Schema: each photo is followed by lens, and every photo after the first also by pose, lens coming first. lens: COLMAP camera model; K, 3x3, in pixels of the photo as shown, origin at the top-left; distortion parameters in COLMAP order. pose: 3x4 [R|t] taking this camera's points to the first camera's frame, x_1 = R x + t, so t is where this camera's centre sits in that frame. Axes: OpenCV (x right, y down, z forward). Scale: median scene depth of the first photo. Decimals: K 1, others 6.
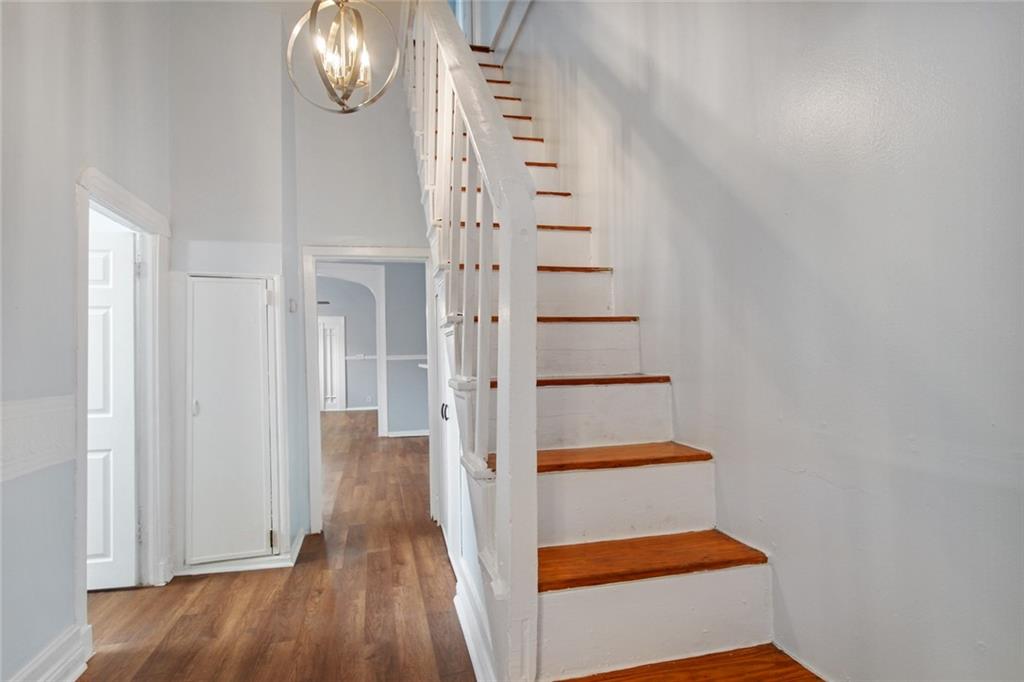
lens RADIAL K [[550.7, 0, 506.1], [0, 550.7, 347.5], [0, 0, 1]] dist [0.060467, 0.000648]
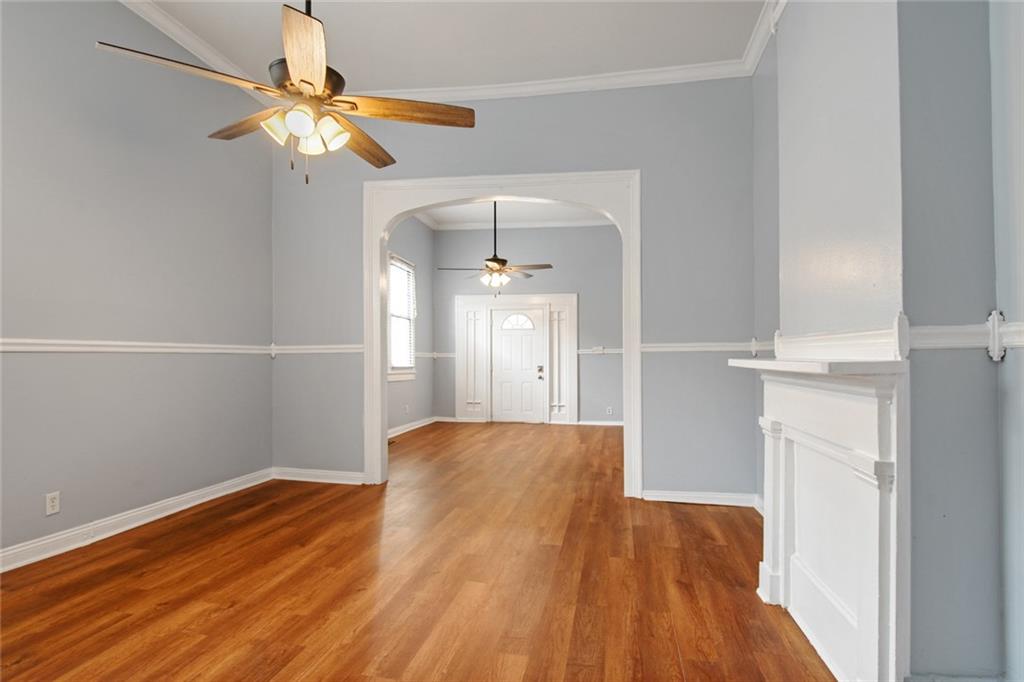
lens RADIAL K [[550.7, 0, 508.1], [0, 550.7, 345.5], [0, 0, 1]] dist [0.060467, 0.000648]
pose [[0.908986, 0.010863, -0.416685, -0.077168], [-0.011794, 0.999930, 0.000341, 0.012301], [0.416660, 0.004604, 0.909051, 0.324327]]
